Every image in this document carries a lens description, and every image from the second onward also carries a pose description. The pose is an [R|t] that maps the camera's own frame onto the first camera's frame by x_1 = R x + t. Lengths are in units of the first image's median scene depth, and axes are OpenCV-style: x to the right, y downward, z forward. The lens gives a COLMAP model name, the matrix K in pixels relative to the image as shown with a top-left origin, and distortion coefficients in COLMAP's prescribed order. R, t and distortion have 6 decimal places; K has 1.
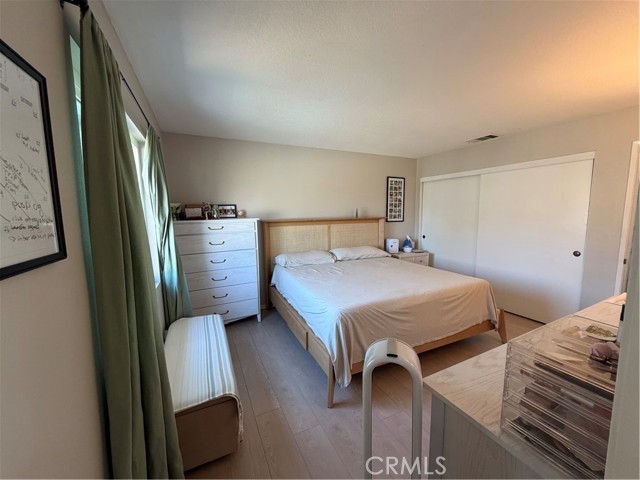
lens RADIAL K [[254.9, 0, 321.6], [0, 254.9, 238.8], [0, 0, 1]] dist [0.003256, -0.000817]
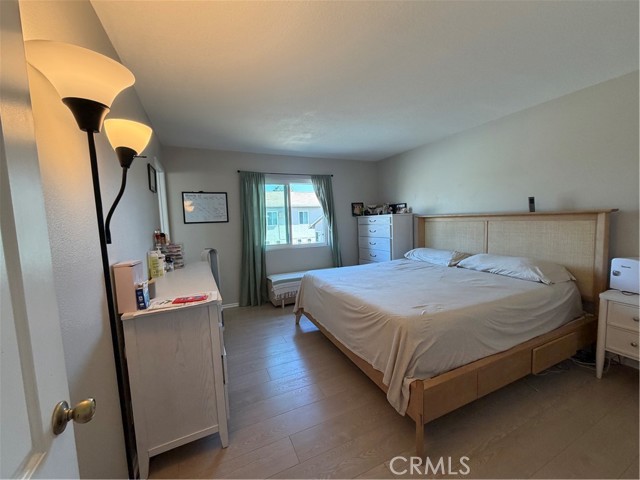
lens RADIAL K [[254.9, 0, 321.7], [0, 254.9, 239.5], [0, 0, 1]] dist [0.003256, -0.000817]
pose [[-0.007092, 0.095285, -0.995425, 0.940523], [-0.074474, 0.992635, 0.095548, -0.046281], [0.997198, 0.074811, 0.000056, 0.620418]]
